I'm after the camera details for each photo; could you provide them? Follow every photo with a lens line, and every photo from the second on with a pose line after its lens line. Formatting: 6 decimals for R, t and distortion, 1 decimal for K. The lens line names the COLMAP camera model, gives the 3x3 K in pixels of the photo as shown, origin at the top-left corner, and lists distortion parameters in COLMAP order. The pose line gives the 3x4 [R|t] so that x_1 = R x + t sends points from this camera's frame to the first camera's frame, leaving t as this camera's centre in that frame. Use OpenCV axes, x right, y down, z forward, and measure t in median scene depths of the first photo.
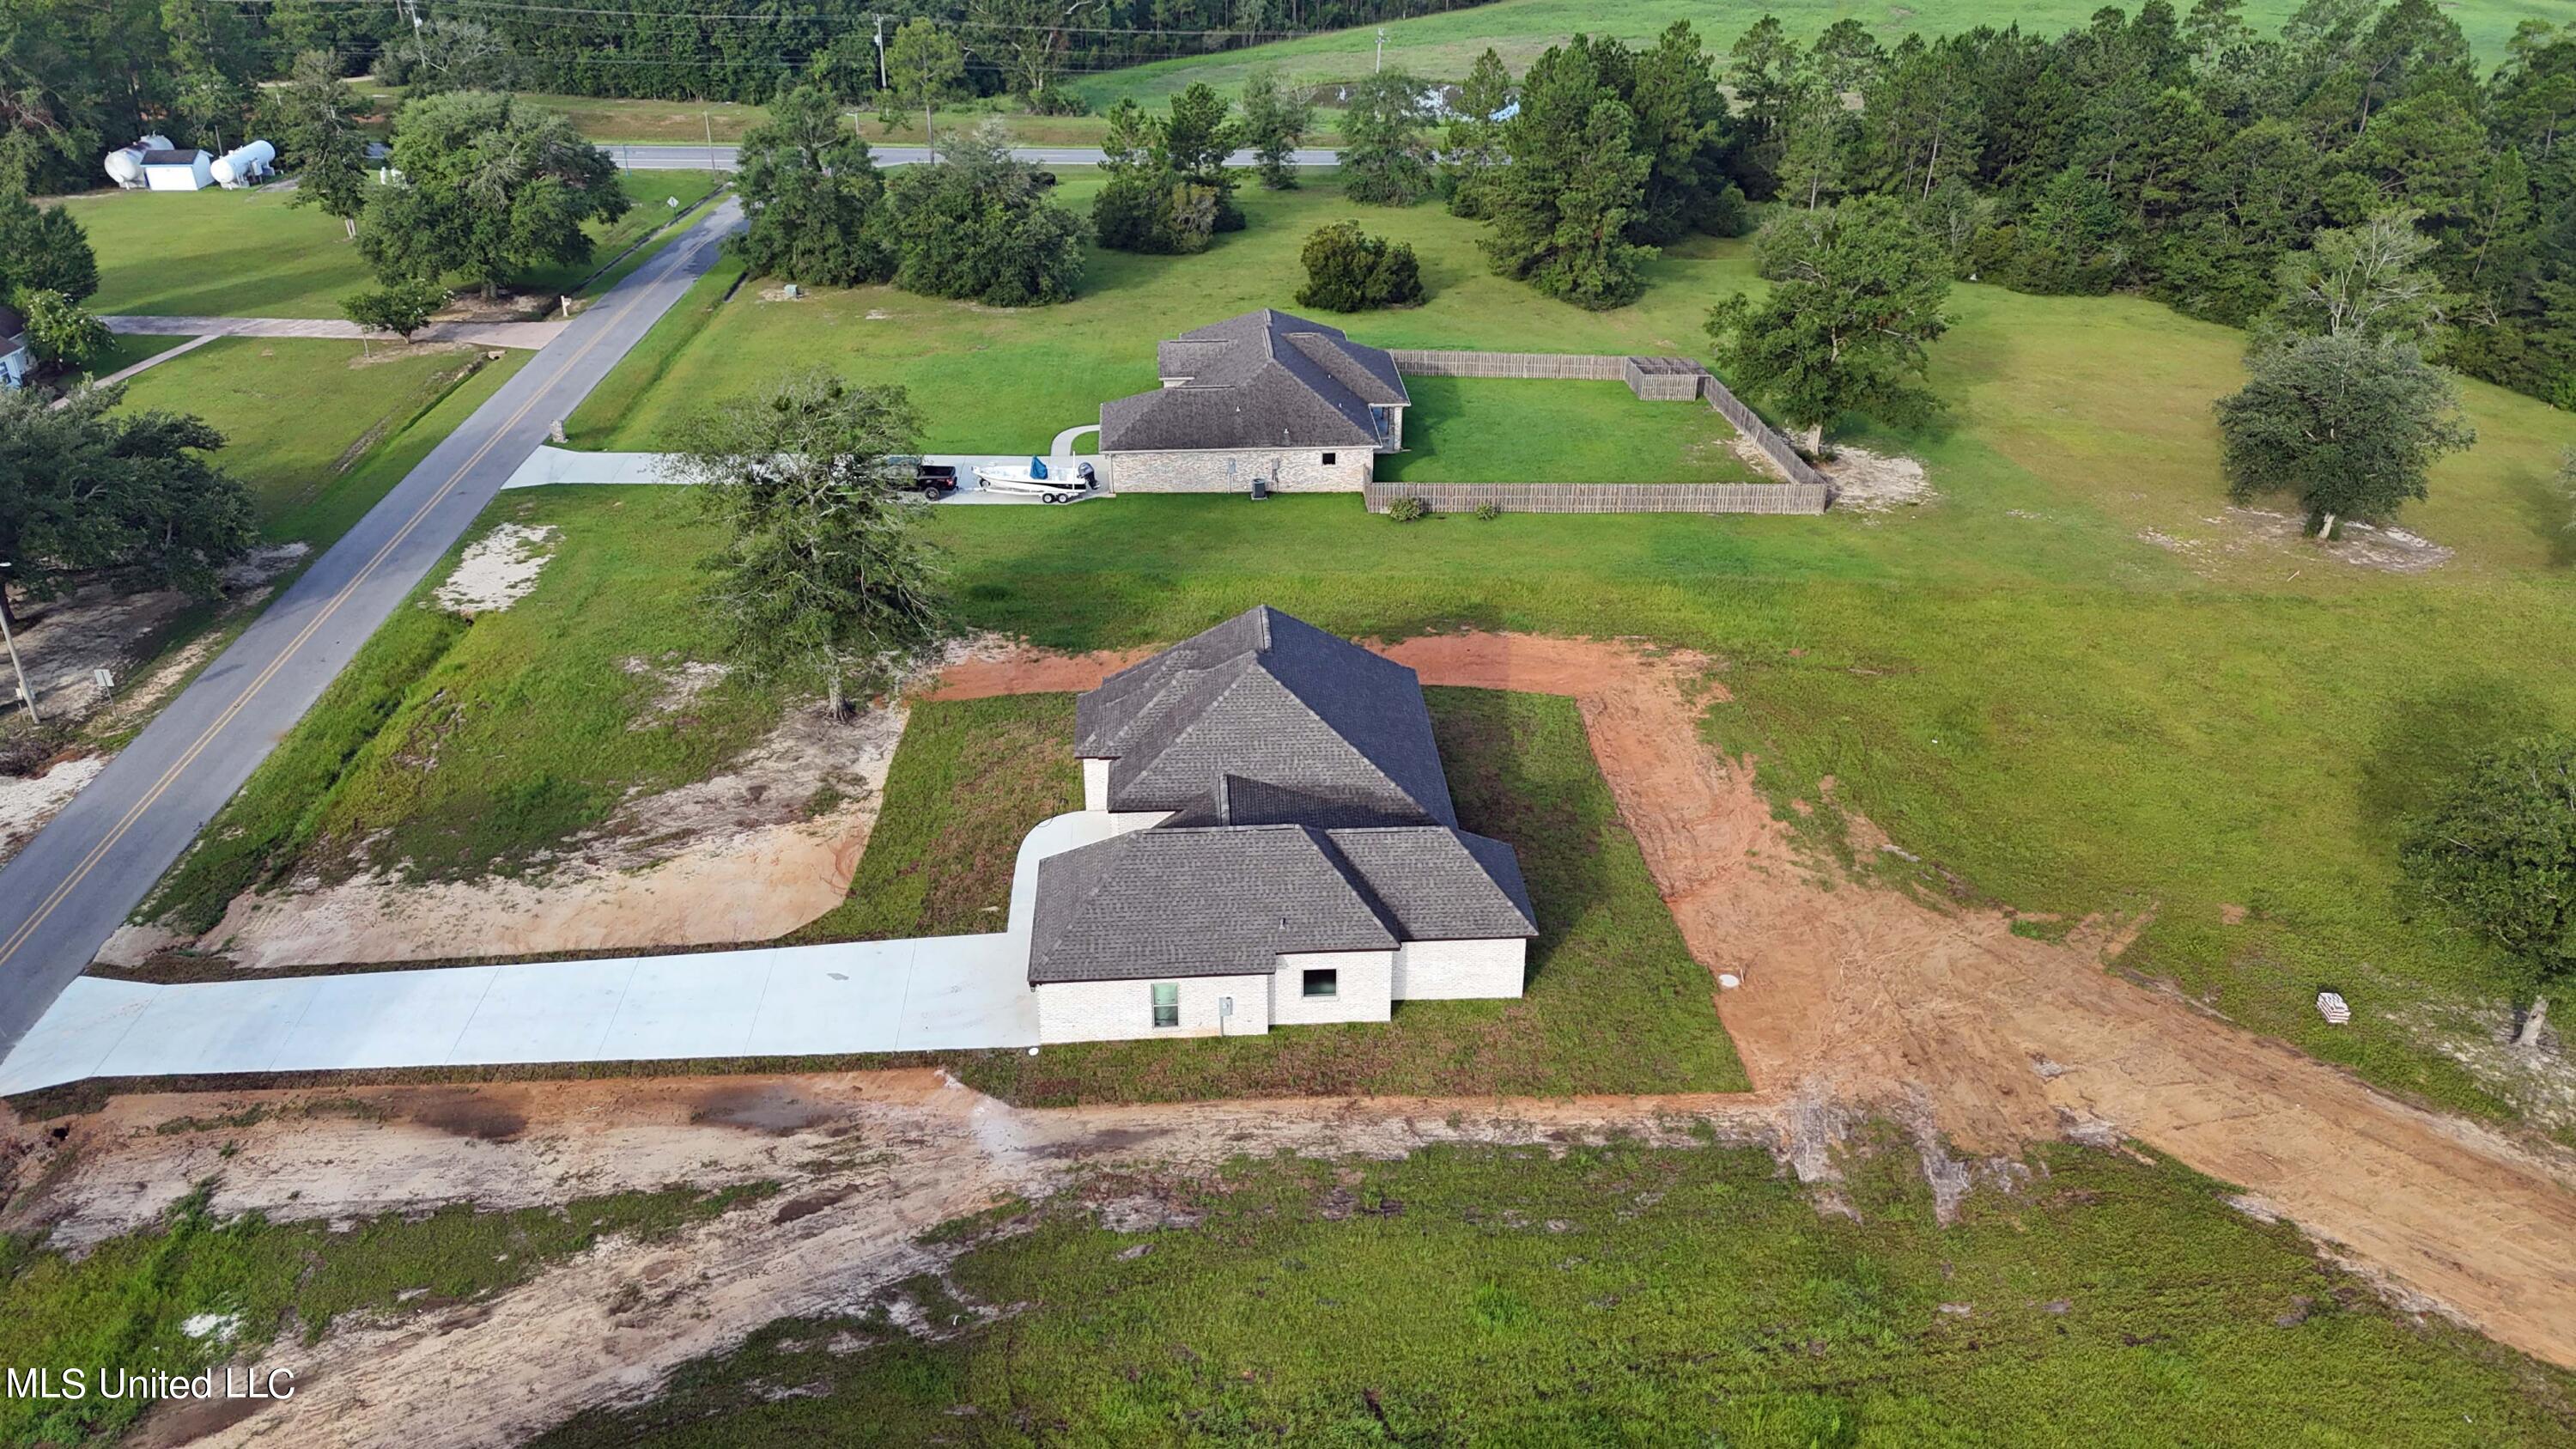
lens RADIAL K [[1855.4, 0, 1292.1], [0, 1855.4, 771.2], [0, 0, 1]] dist [0.081606, -0.084761]
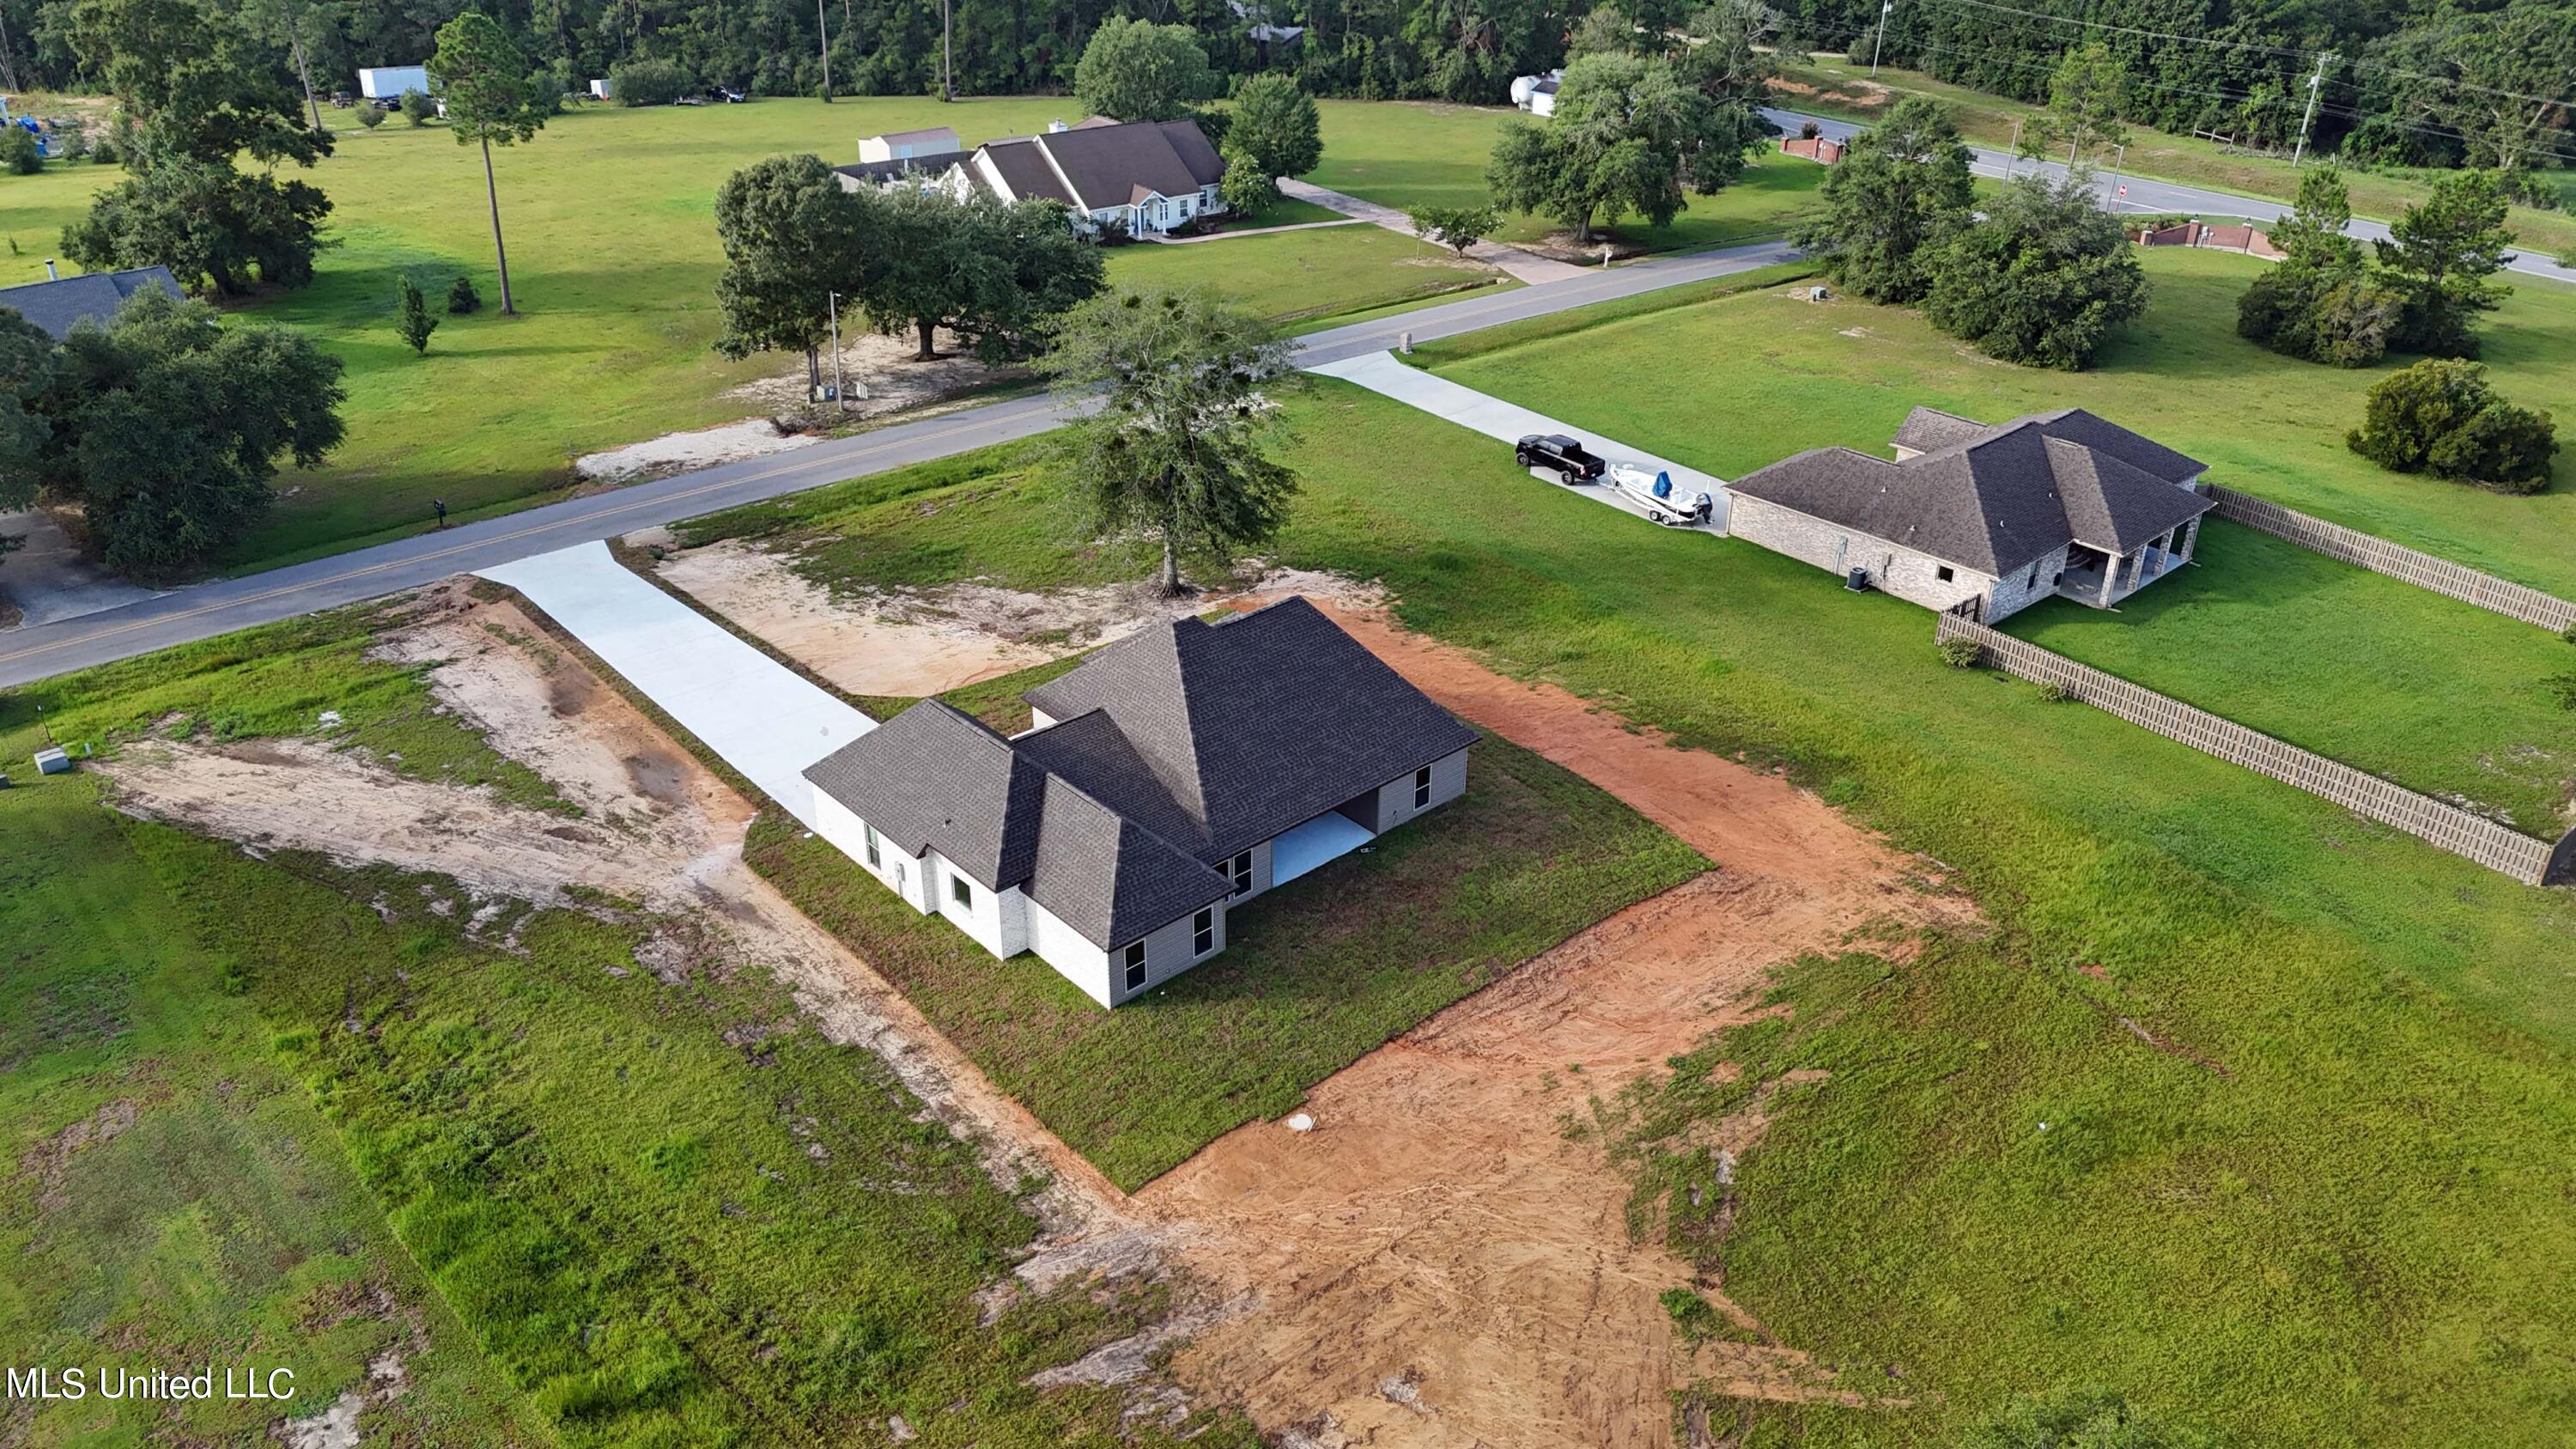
lens RADIAL K [[1855.4, 0, 1292.1], [0, 1855.4, 771.2], [0, 0, 1]] dist [0.081606, -0.084761]
pose [[0.622431, 0.394831, -0.675787, 0.881001], [-0.396860, 0.903417, 0.162299, -0.209067], [0.674597, 0.167173, 0.719007, 0.380325]]
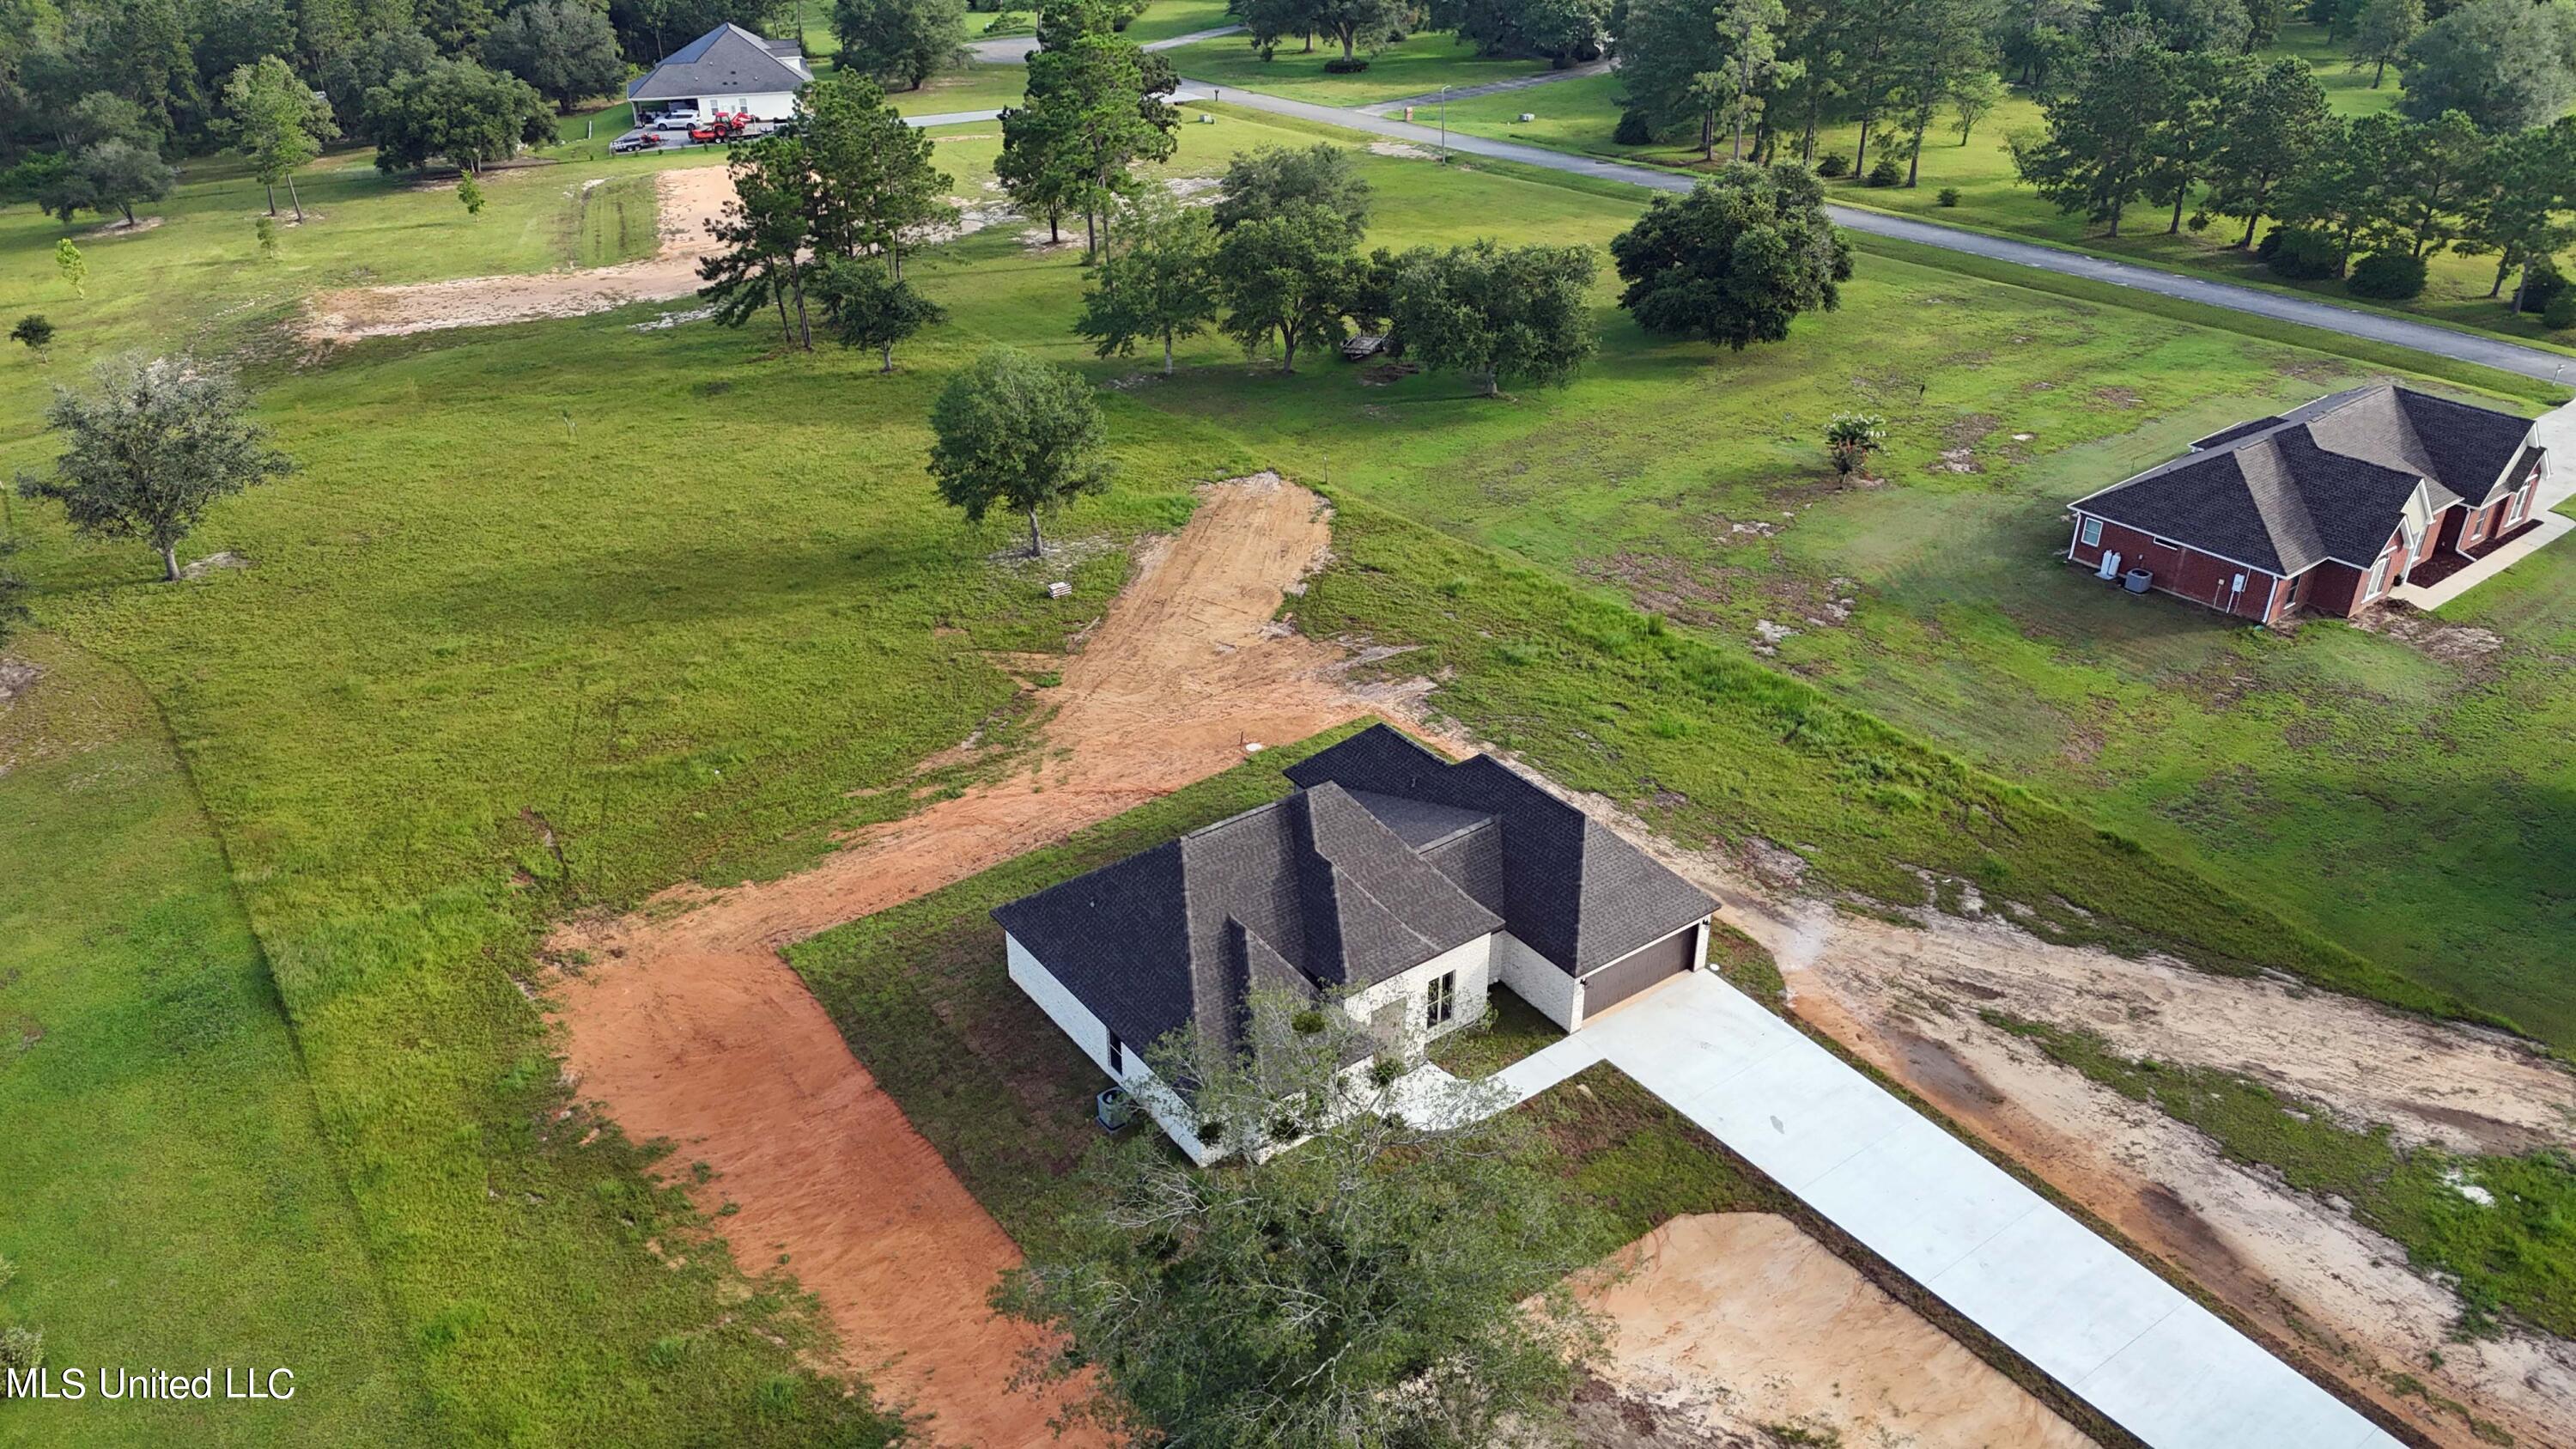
lens RADIAL K [[1855.4, 0, 1292.1], [0, 1855.4, 771.2], [0, 0, 1]] dist [0.081606, -0.084761]
pose [[-0.540497, -0.429342, 0.723553, -0.808540], [0.421143, 0.606436, 0.674443, -0.829438], [-0.728355, 0.669254, -0.146963, 1.353830]]
